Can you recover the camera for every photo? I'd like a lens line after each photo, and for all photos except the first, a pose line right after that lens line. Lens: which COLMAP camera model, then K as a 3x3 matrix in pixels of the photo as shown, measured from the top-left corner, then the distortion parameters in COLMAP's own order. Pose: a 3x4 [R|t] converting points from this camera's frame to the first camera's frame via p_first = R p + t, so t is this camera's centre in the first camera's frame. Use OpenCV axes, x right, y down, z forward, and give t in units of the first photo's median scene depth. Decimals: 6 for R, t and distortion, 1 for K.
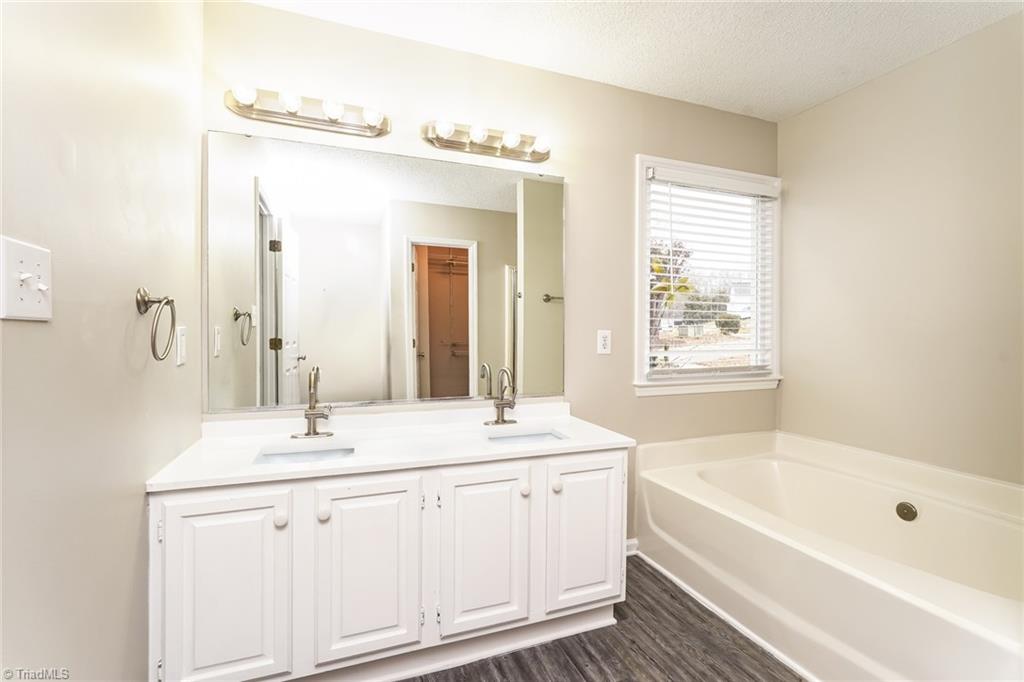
lens RADIAL K [[466.1, 0, 514.7], [0, 466.1, 332.7], [0, 0, 1]] dist [-0.018587, 0.008091]
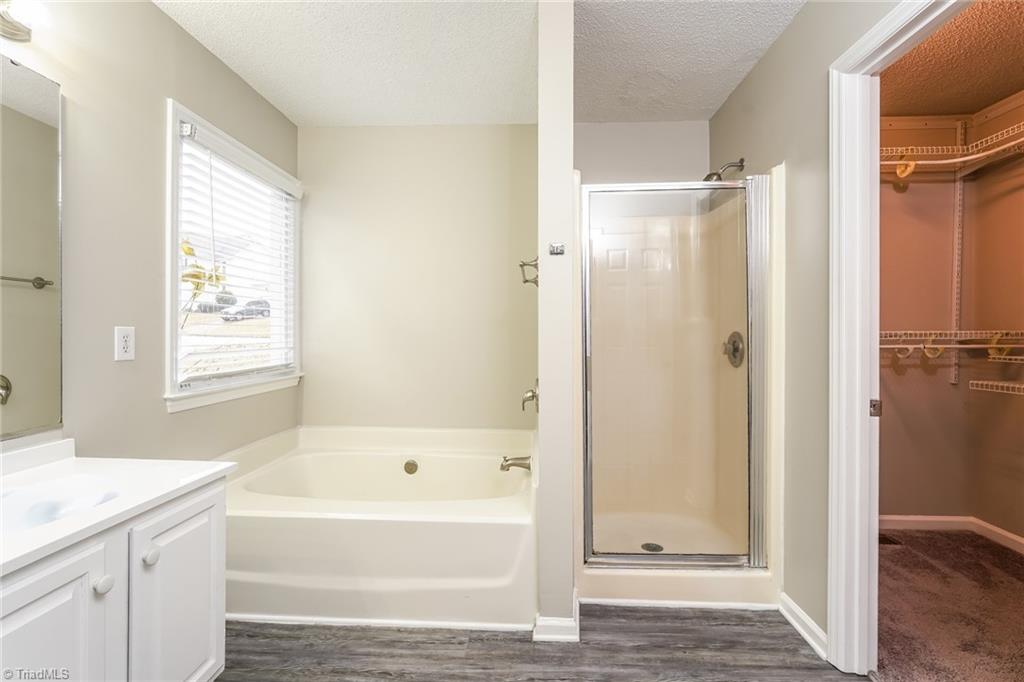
lens RADIAL K [[466.1, 0, 514.7], [0, 466.1, 332.7], [0, 0, 1]] dist [-0.018587, 0.008091]
pose [[0.405193, -0.002035, 0.914229, -0.210280], [0.002621, 0.999996, 0.001065, 0.004790], [-0.914227, 0.001965, 0.405197, 0.172872]]
